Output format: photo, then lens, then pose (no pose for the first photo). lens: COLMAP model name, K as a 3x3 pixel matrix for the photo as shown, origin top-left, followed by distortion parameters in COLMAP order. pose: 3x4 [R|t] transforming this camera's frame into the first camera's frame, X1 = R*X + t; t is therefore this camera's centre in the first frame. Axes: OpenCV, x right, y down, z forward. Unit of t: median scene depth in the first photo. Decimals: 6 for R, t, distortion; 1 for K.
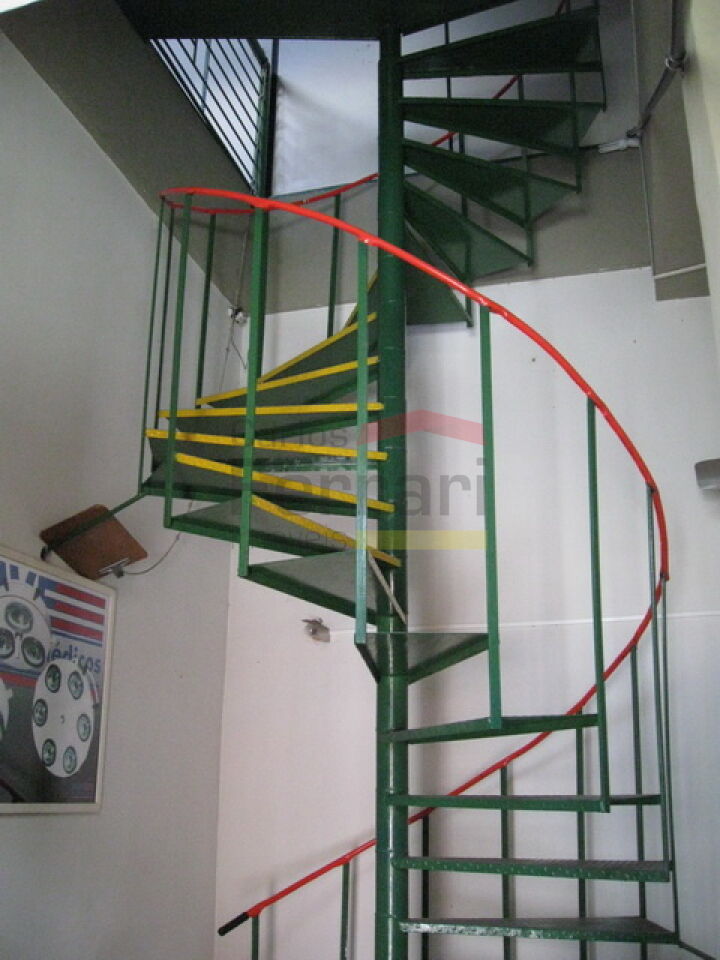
lens RADIAL K [[973.6, 0, 360.0], [0, 973.6, 480.0], [0, 0, 1]] dist [-0.124543, 0.055782]
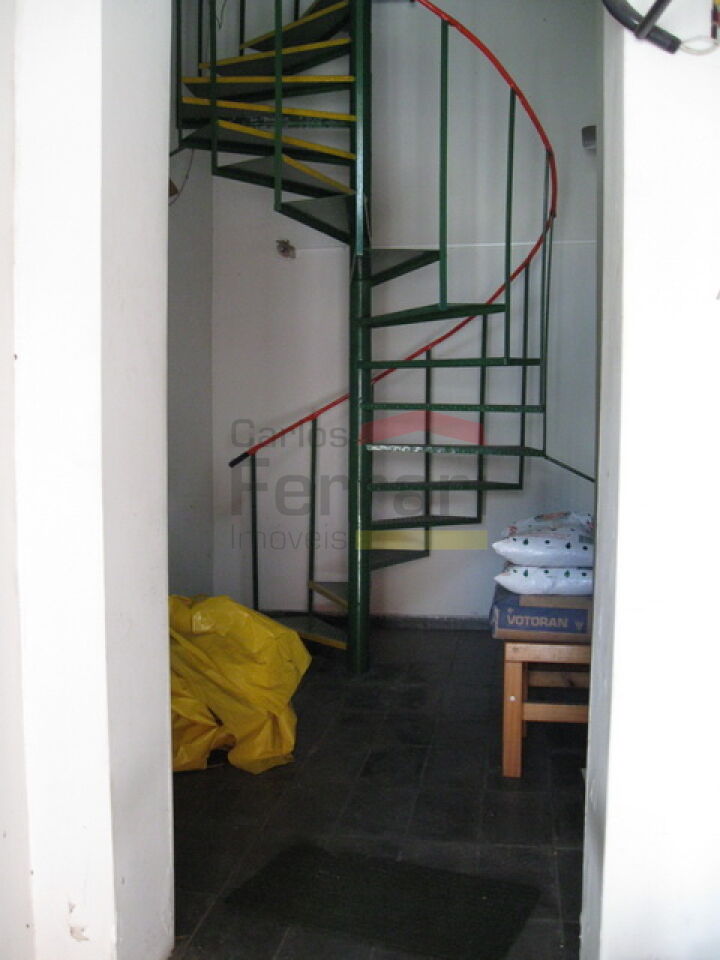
lens RADIAL K [[973.6, 0, 360.0], [0, 973.6, 480.0], [0, 0, 1]] dist [-0.124543, 0.055782]
pose [[0.993348, -0.019468, 0.113490, -0.145255], [-0.024474, 0.927388, 0.373300, -0.061909], [-0.112516, -0.373594, 0.920743, -0.452448]]
